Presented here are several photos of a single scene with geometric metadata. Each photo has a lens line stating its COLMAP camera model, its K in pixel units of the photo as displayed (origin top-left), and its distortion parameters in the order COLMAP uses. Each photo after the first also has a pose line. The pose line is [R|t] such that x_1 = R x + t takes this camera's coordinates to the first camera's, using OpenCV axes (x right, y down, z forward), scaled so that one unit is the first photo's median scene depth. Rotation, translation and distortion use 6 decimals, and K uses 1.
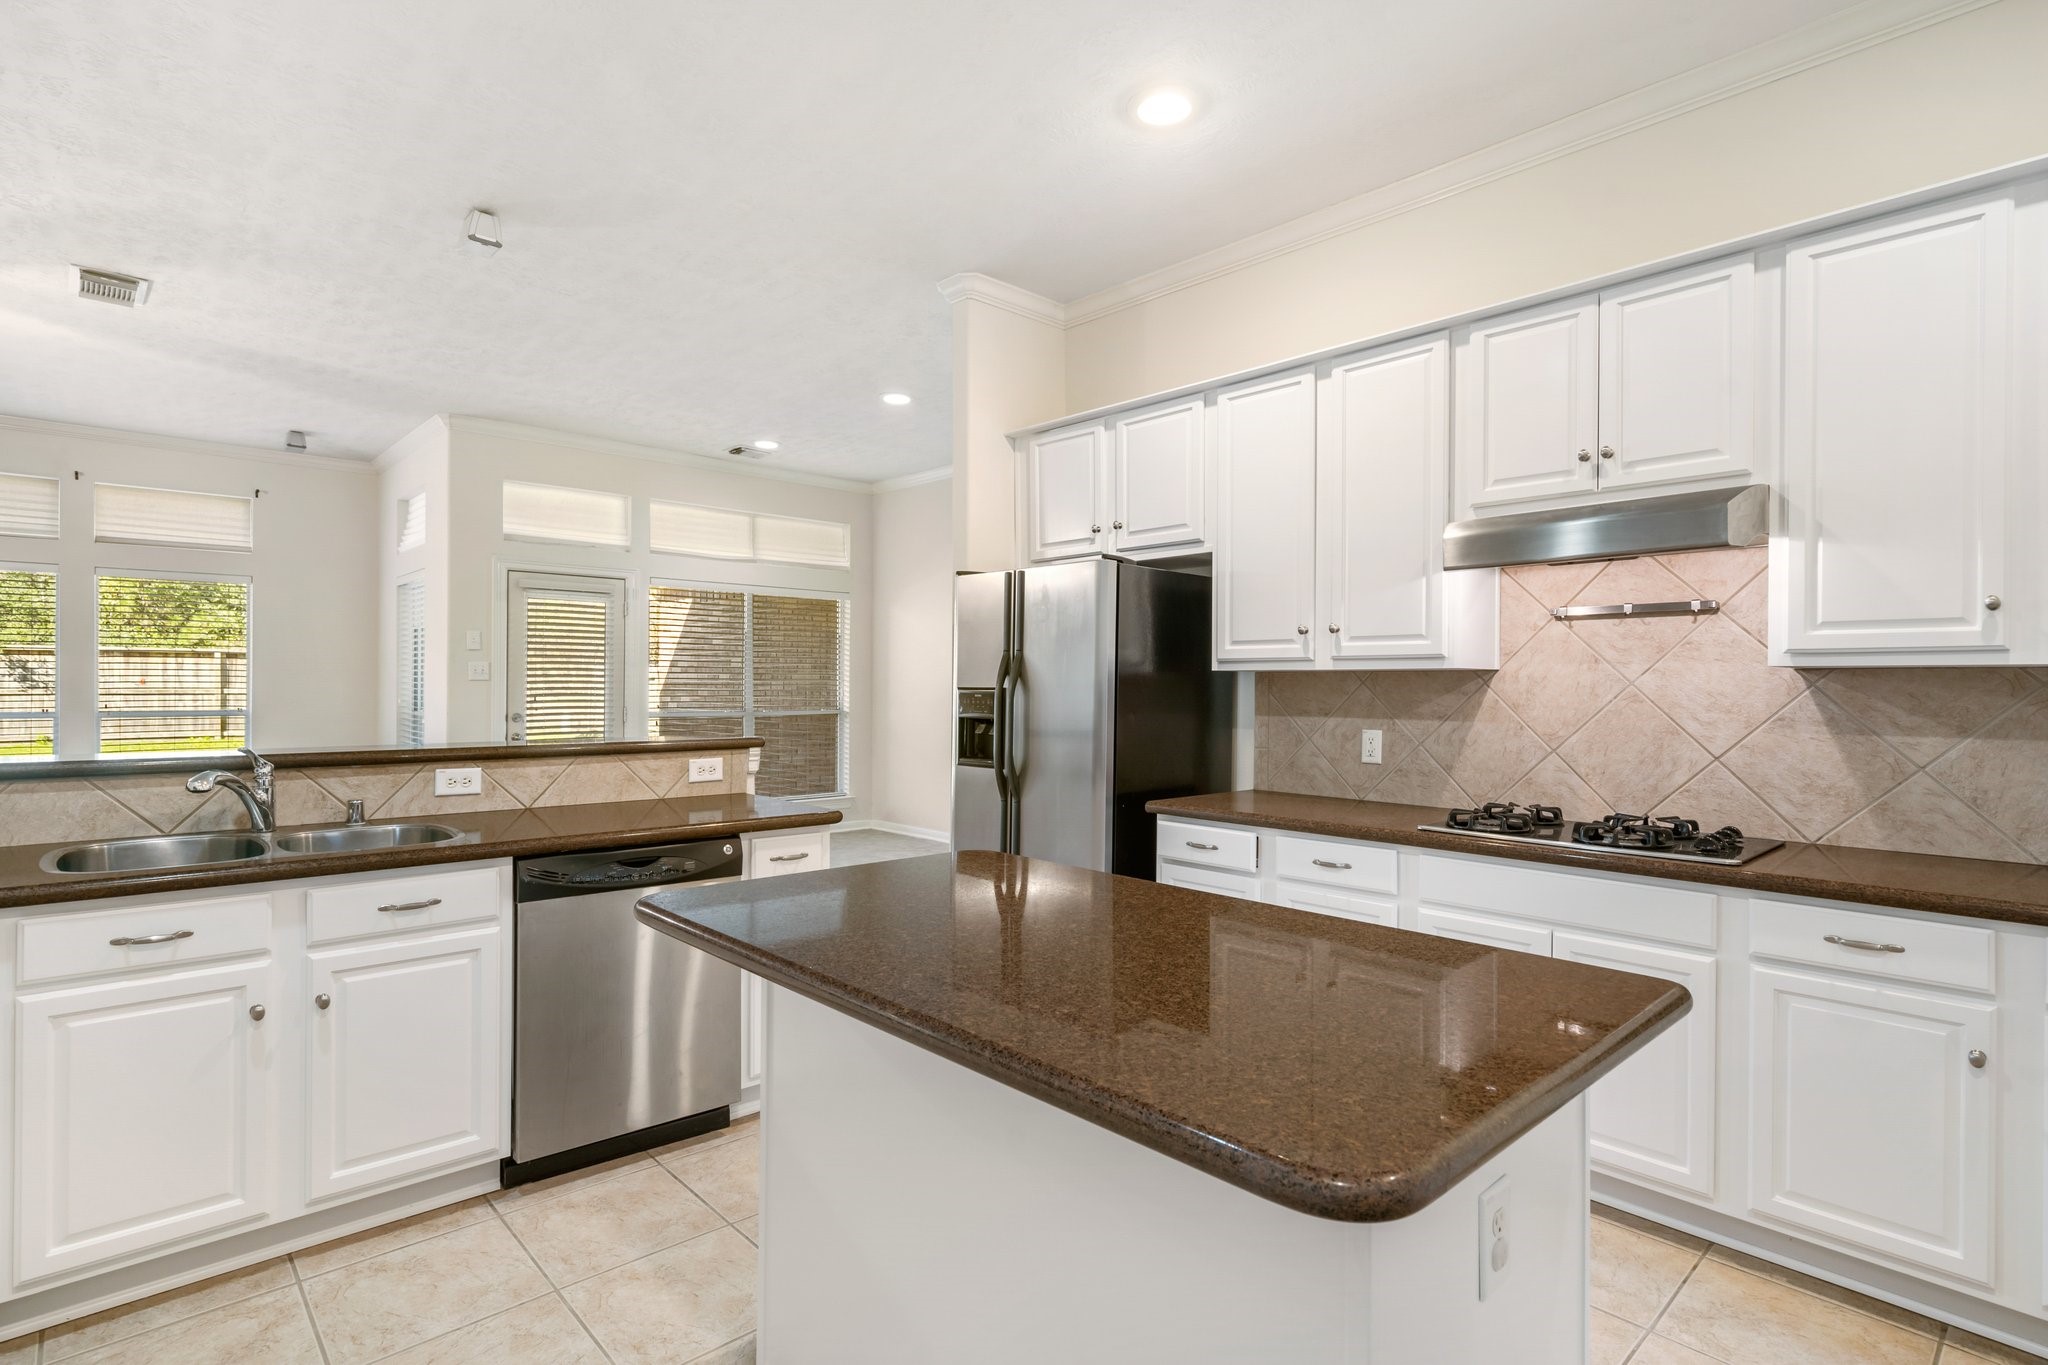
lens RADIAL K [[1009.8, 0, 1017.9], [0, 1009.8, 679.1], [0, 0, 1]] dist [0.006977, 0.000582]
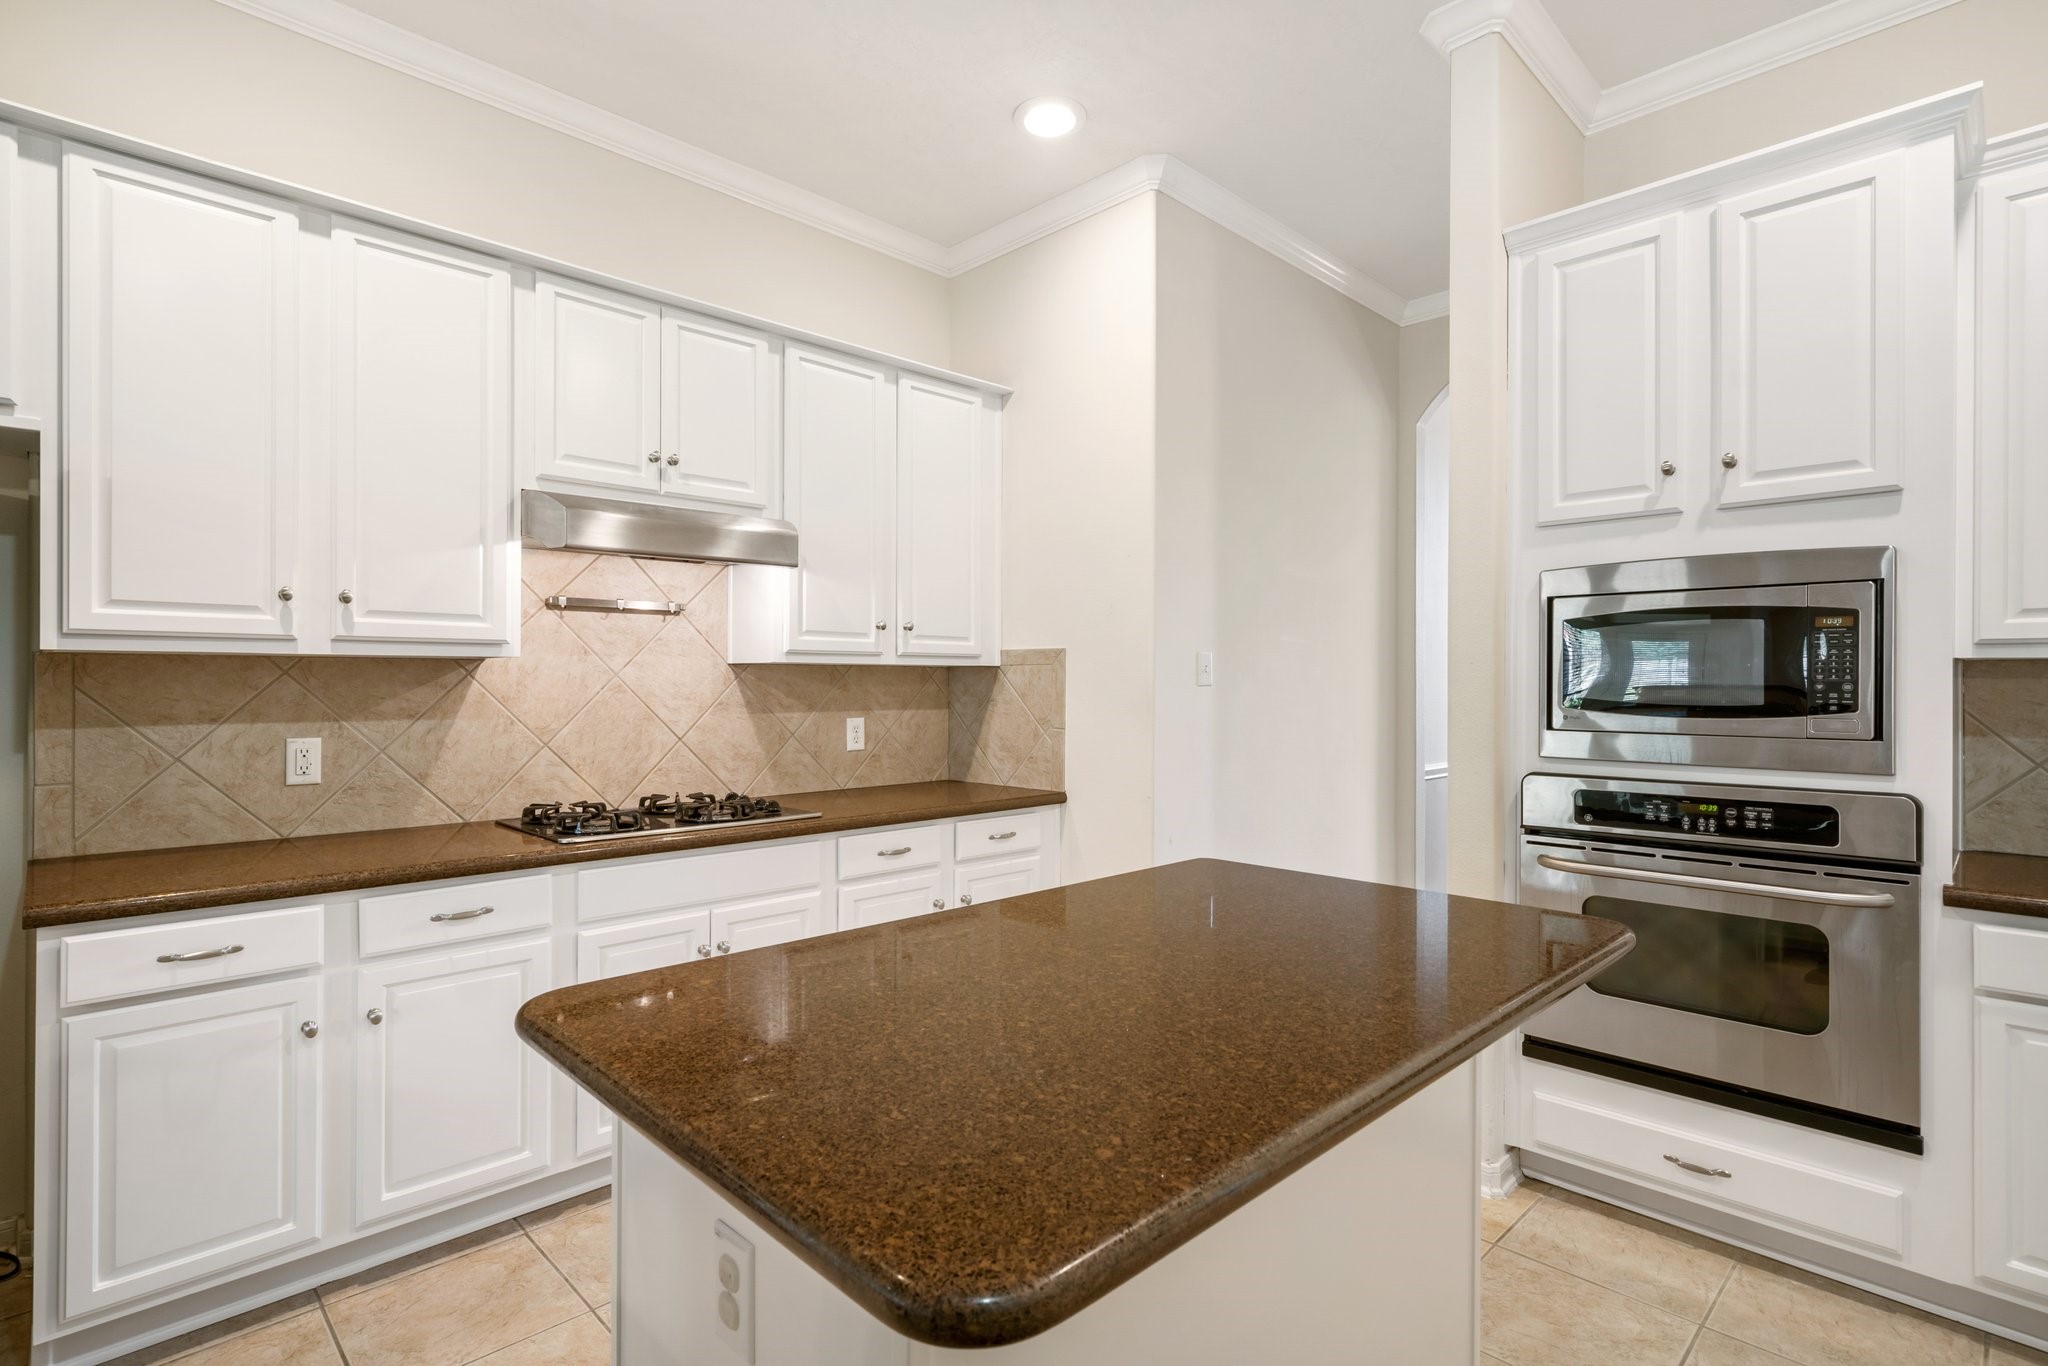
lens RADIAL K [[1009.8, 0, 1017.6], [0, 1009.8, 669.7], [0, 0, 1]] dist [0.006977, 0.000582]
pose [[-0.026771, 0.003386, 0.999636, -0.446279], [-0.010730, 0.999936, -0.003674, -0.001425], [-0.999584, -0.010824, -0.026733, 0.591938]]
